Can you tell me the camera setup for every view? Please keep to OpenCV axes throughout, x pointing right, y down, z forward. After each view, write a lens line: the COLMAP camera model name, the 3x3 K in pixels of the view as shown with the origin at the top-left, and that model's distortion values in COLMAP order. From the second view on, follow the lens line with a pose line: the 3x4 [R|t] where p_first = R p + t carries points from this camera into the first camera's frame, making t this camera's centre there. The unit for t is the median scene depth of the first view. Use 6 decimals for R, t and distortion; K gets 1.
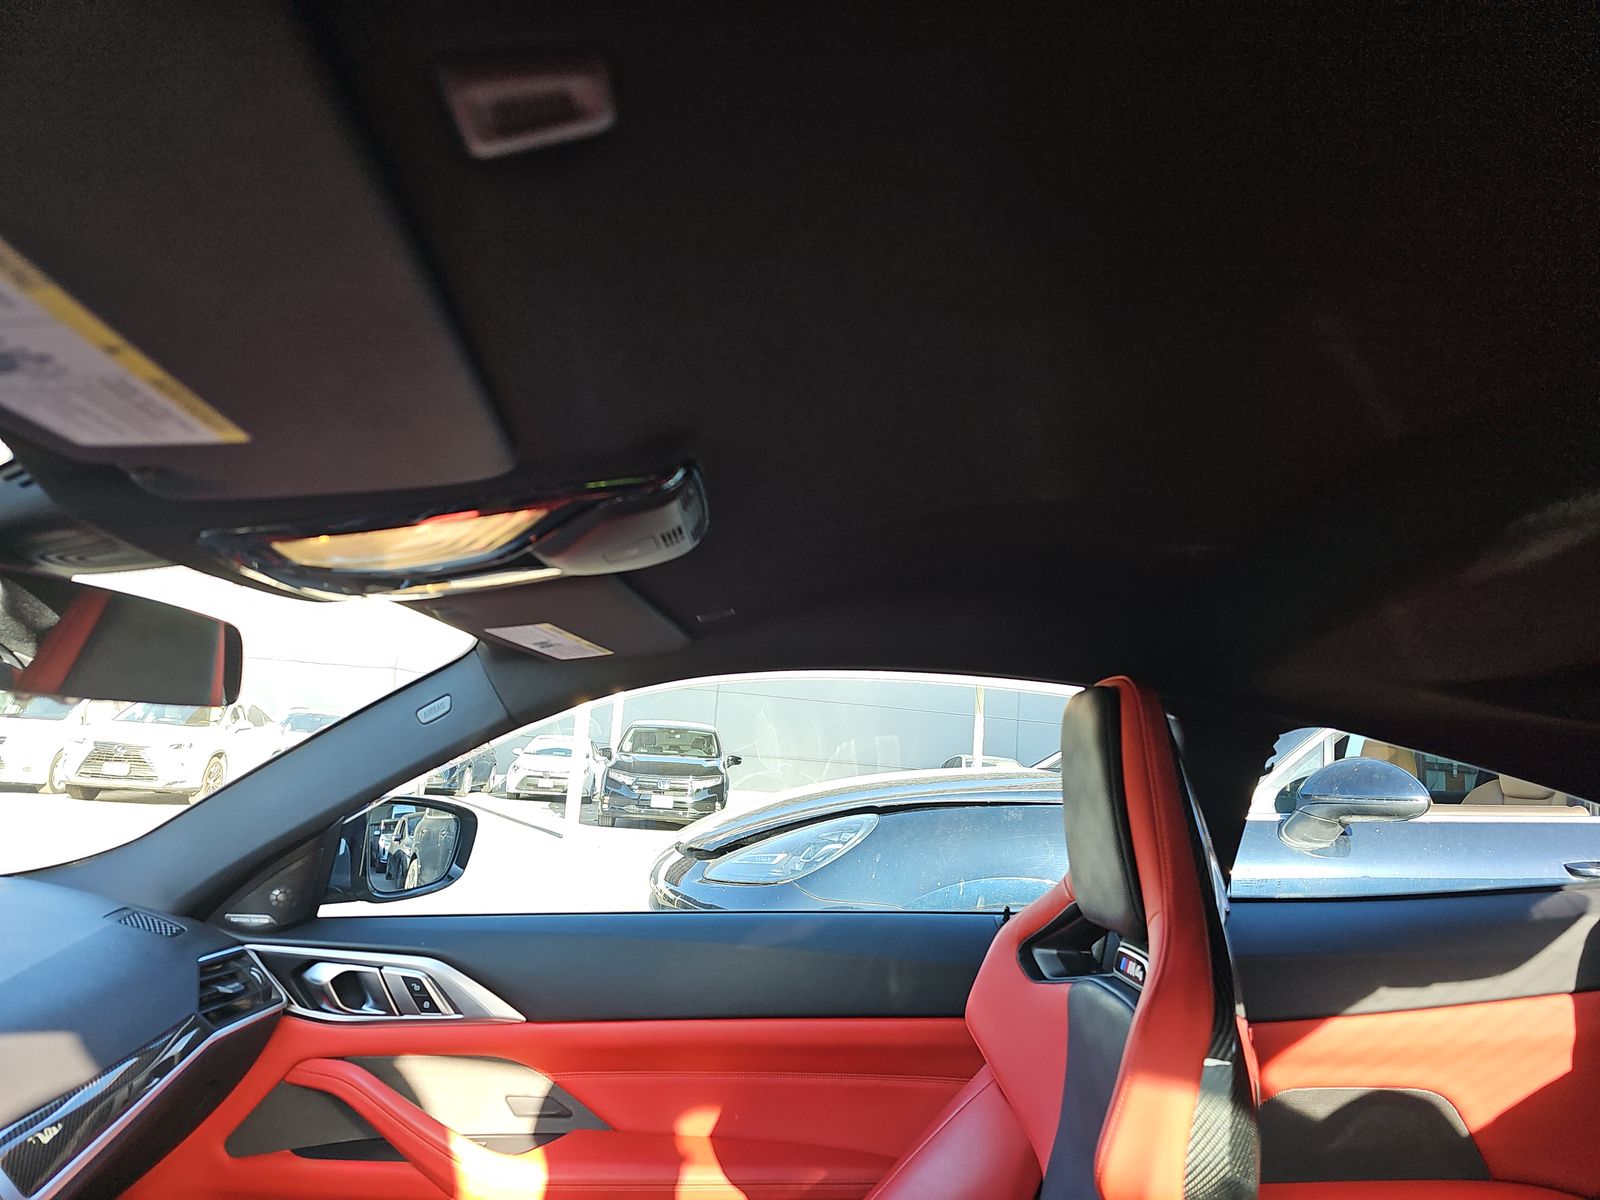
lens RADIAL K [[1070.0, 0, 800.0], [0, 1070.0, 600.0], [0, 0, 1]] dist [0.047201, -0.036330]
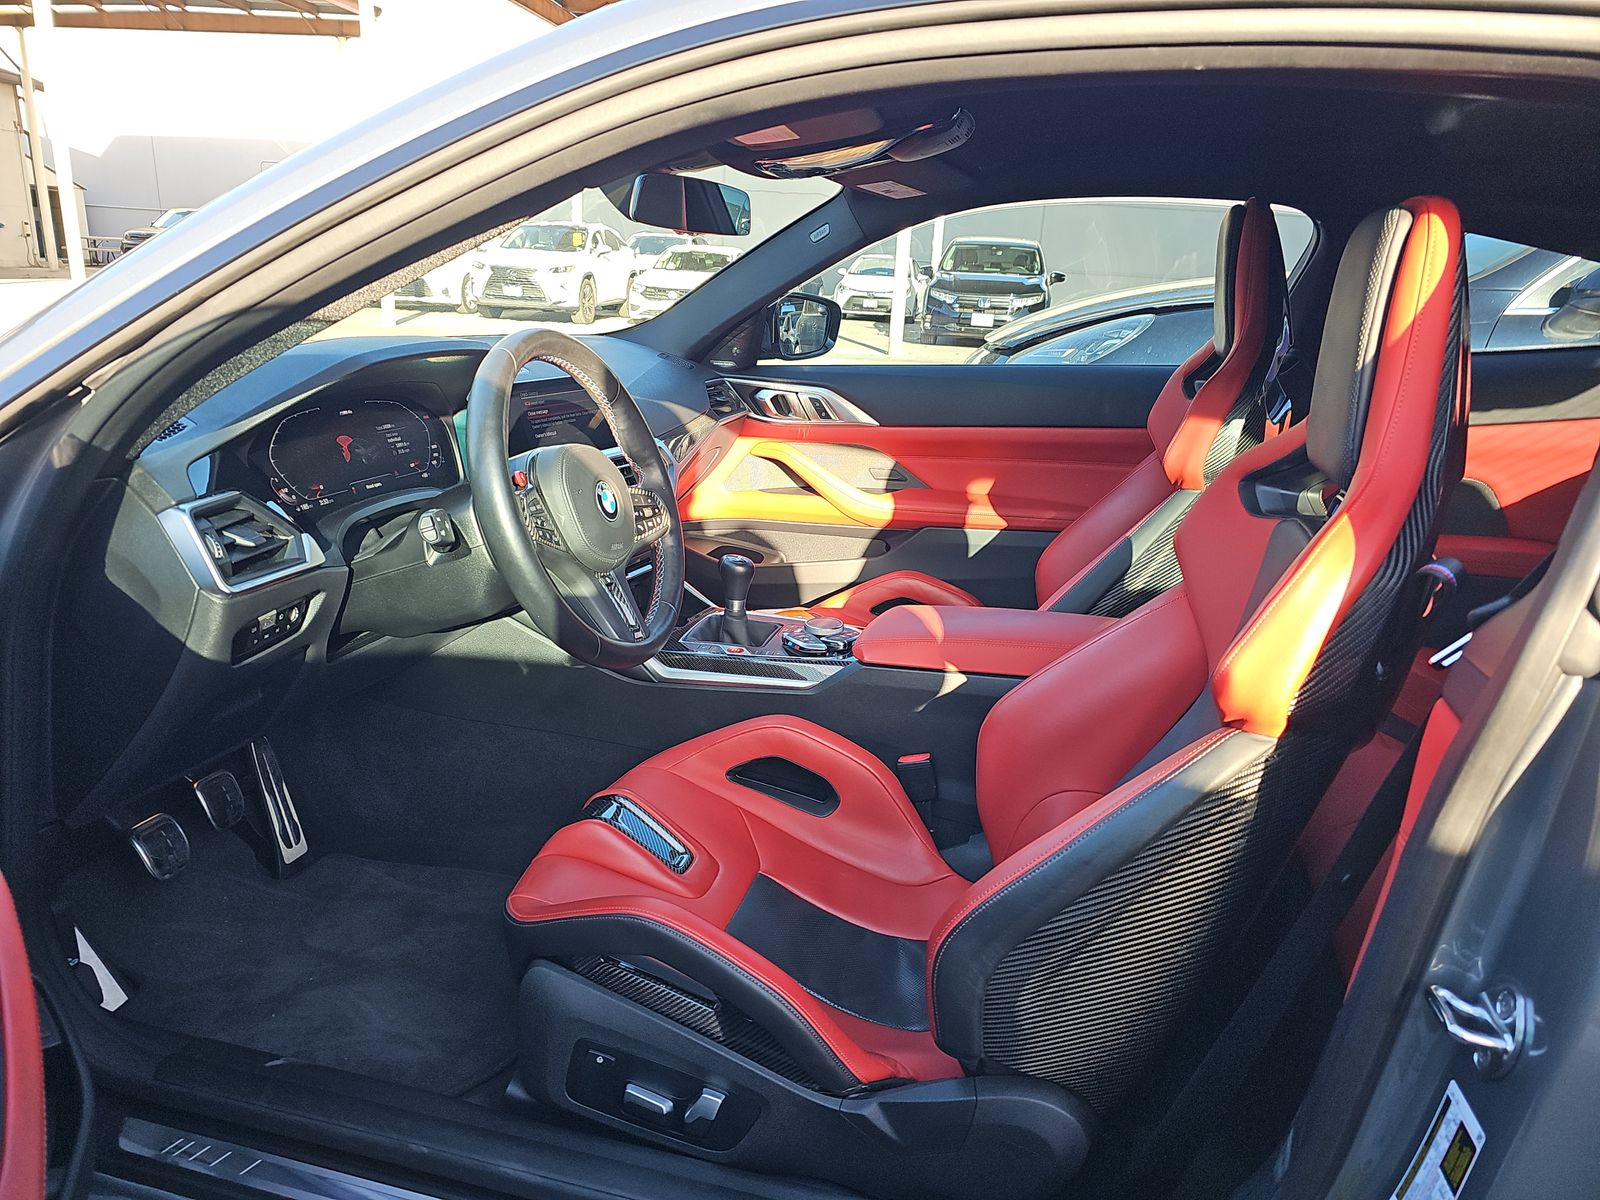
lens RADIAL K [[1070.0, 0, 800.0], [0, 1070.0, 600.0], [0, 0, 1]] dist [0.047201, -0.036330]
pose [[0.957957, 0.068177, -0.278695, 0.052418], [0.056255, 0.907873, 0.415455, -0.031350], [0.281344, -0.413666, 0.865867, -0.279169]]
